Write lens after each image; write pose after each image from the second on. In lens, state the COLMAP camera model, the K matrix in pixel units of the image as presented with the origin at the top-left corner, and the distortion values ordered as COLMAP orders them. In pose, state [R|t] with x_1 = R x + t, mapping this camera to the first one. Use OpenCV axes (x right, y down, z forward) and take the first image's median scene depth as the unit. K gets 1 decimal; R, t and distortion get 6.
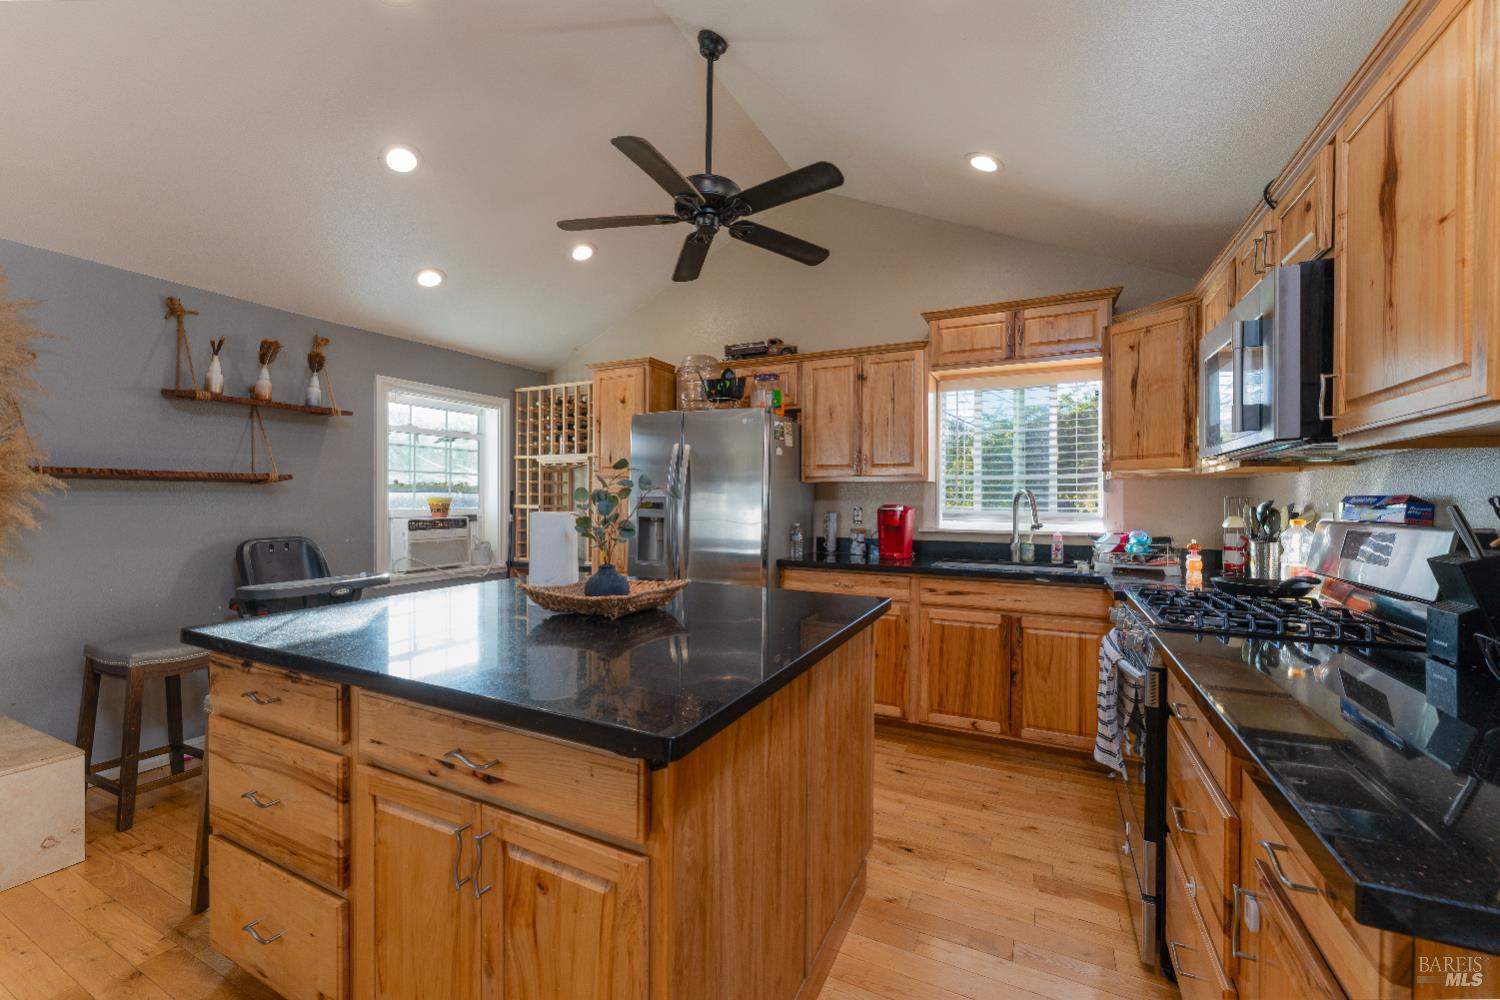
lens RADIAL K [[597.4, 0, 748.1], [0, 597.4, 504.4], [0, 0, 1]] dist [-0.002200, 0.000125]
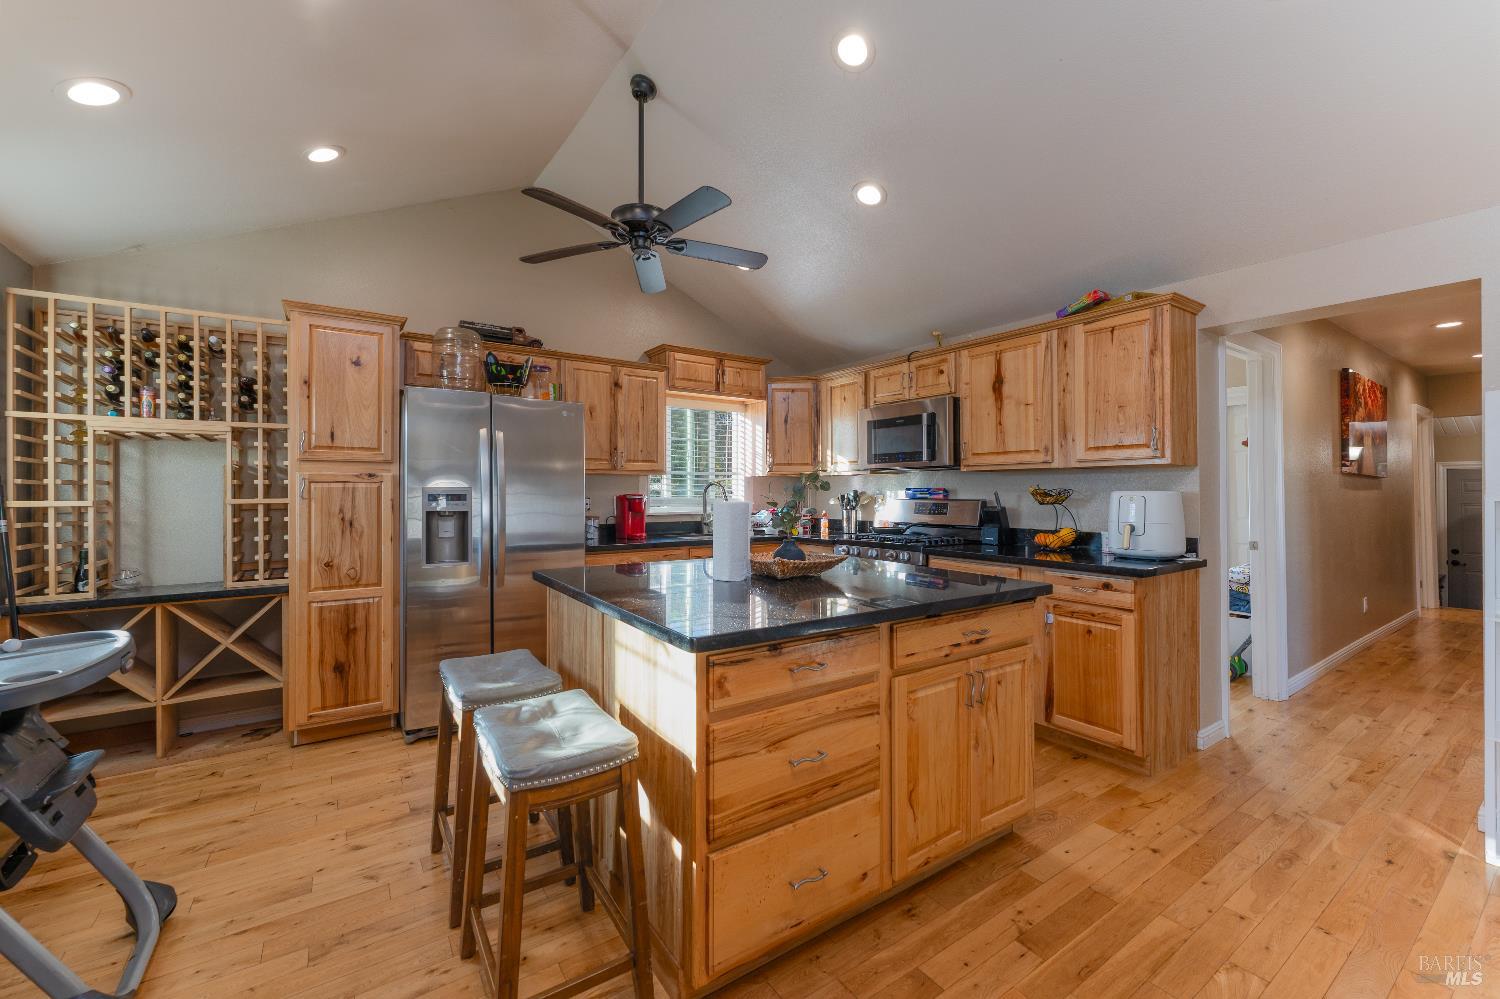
lens RADIAL K [[597.4, 0, 752.5], [0, 597.4, 489.1], [0, 0, 1]] dist [-0.002200, 0.000125]
pose [[0.489931, -0.001852, 0.871759, -0.697945], [0.009240, 0.999953, -0.003068, -0.004057], [-0.871712, 0.009558, 0.489925, 0.203161]]
